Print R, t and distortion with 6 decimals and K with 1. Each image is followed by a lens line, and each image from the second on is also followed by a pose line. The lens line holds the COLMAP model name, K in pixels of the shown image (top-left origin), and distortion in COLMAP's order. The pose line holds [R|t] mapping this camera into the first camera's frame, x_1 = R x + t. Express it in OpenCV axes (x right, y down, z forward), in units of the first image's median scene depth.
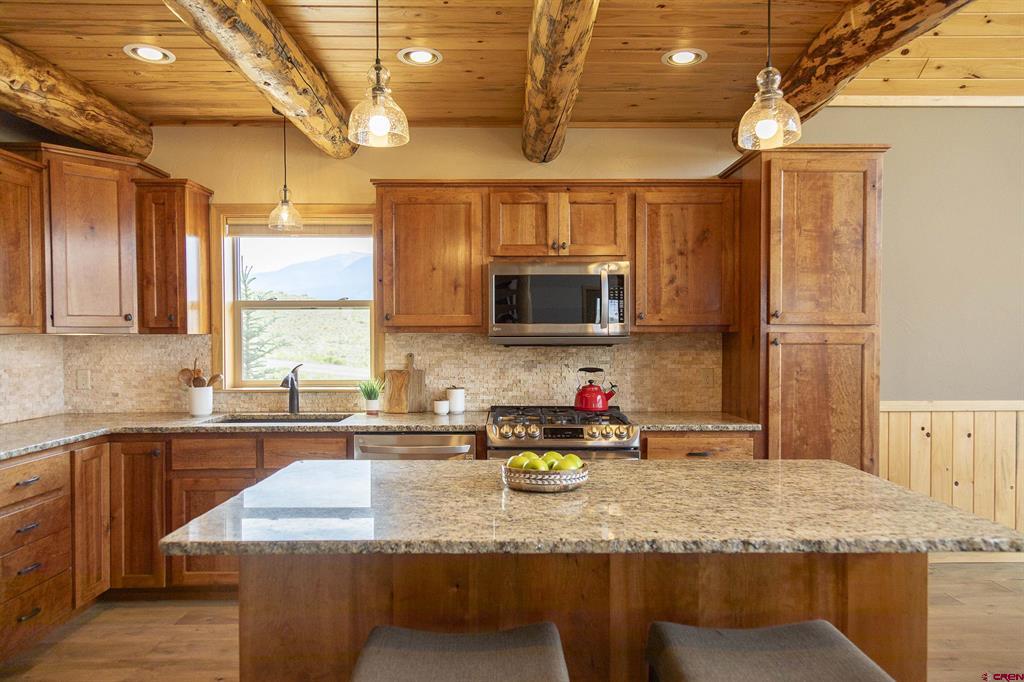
lens RADIAL K [[685.0, 0, 522.6], [0, 685.0, 346.6], [0, 0, 1]] dist [0.009530, 0.004365]
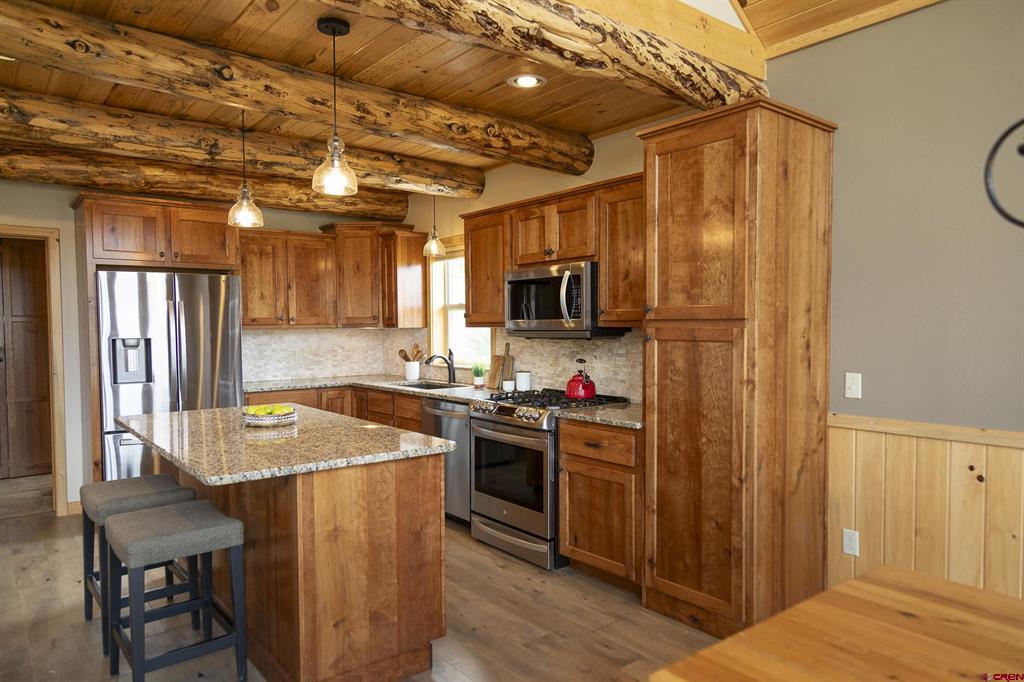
lens RADIAL K [[673.5, 0, 519.7], [0, 673.5, 348.5], [0, 0, 1]] dist [0.006383, 0.006217]
pose [[0.616302, 0.025826, -0.787086, 0.948281], [-0.008476, 0.999622, 0.026163, -0.014332], [0.787464, -0.009453, 0.616288, 0.270697]]
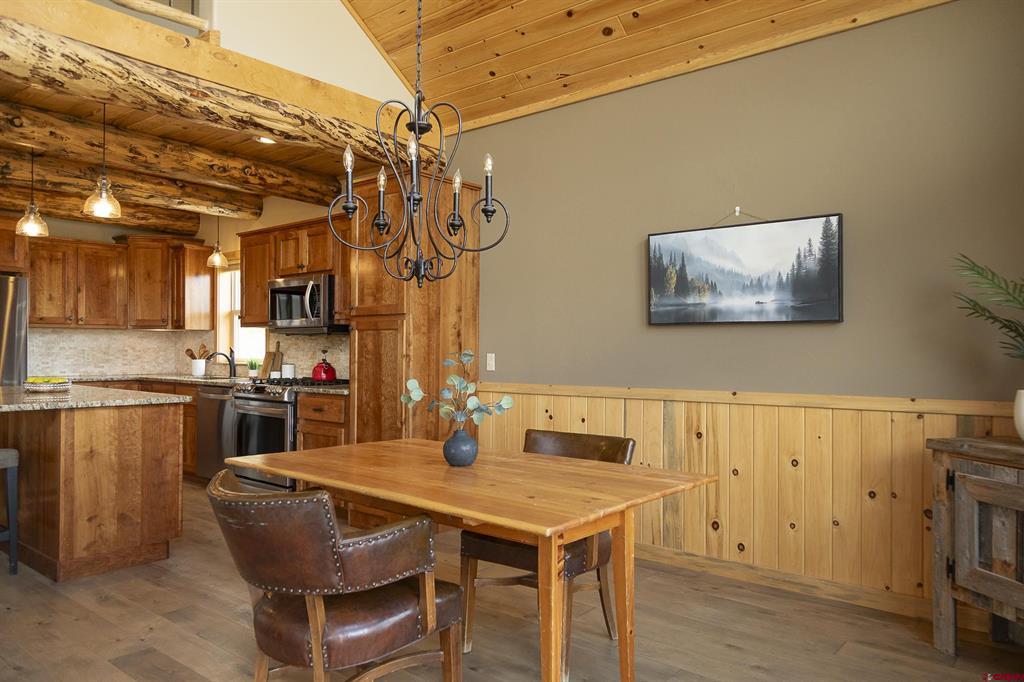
lens RADIAL K [[712.9, 0, 521.5], [0, 712.9, 342.8], [0, 0, 1]] dist [0.011400, 0.002288]
pose [[0.761871, -0.000878, -0.647729, 1.446839], [-0.016710, 0.999640, -0.021010, 0.043003], [0.647514, 0.026830, 0.761581, 0.152742]]
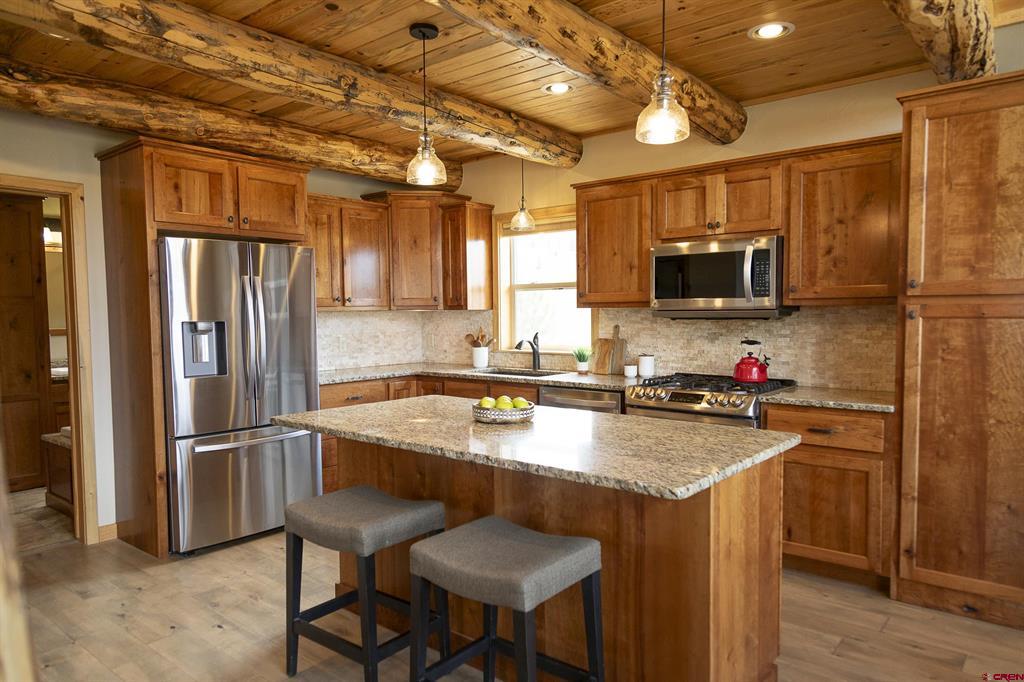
lens RADIAL K [[673.5, 0, 519.7], [0, 673.5, 348.5], [0, 0, 1]] dist [0.006383, 0.006217]
pose [[0.762300, 0.031427, -0.646461, 0.524033], [-0.004144, 0.999037, 0.043680, 0.000264], [0.647211, -0.030618, 0.761696, -0.001564]]
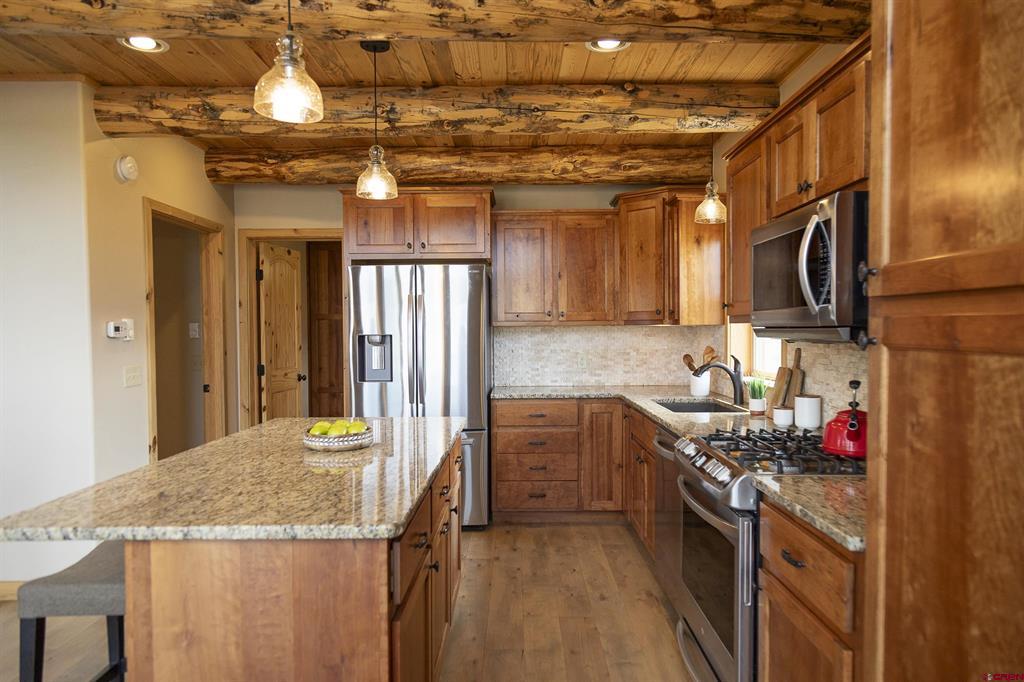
lens RADIAL K [[692.9, 0, 517.6], [0, 692.9, 347.4], [0, 0, 1]] dist [0.002966, 0.003152]
pose [[-0.014691, 0.029495, -0.999457, 0.737638], [-0.011435, 0.999495, 0.029664, -0.012016], [0.999827, 0.011864, -0.014346, 0.766017]]
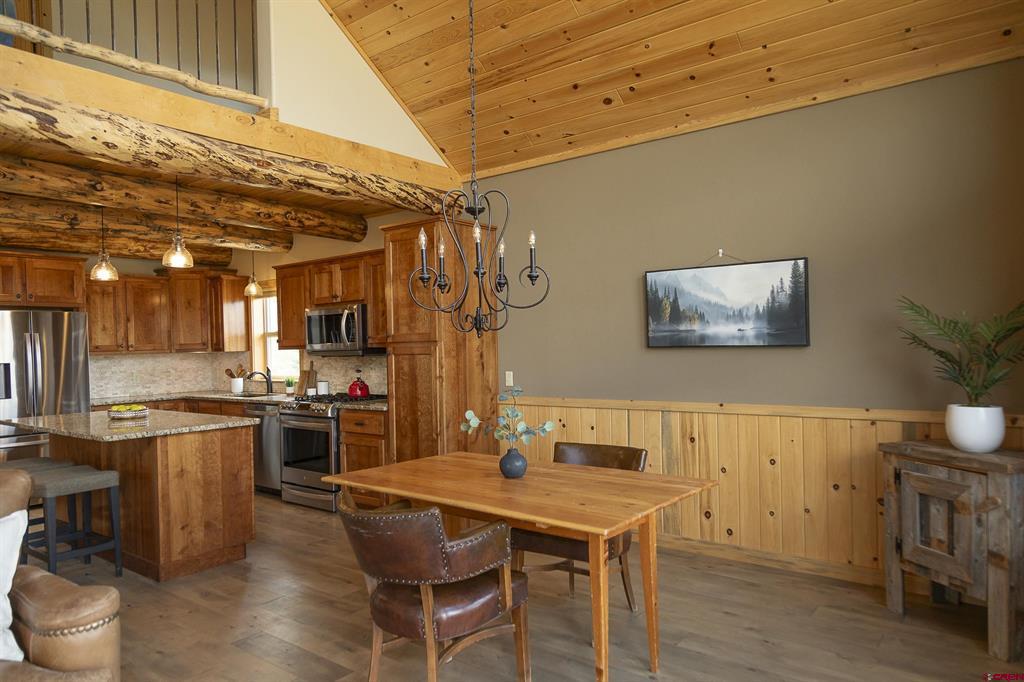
lens RADIAL K [[675.6, 0, 521.7], [0, 675.6, 348.7], [0, 0, 1]] dist [0.013175, 0.001807]
pose [[0.778794, -0.012547, -0.627154, 1.481259], [0.011107, 0.999919, -0.006212, -0.004951], [0.627181, -0.002128, 0.778870, 0.005084]]
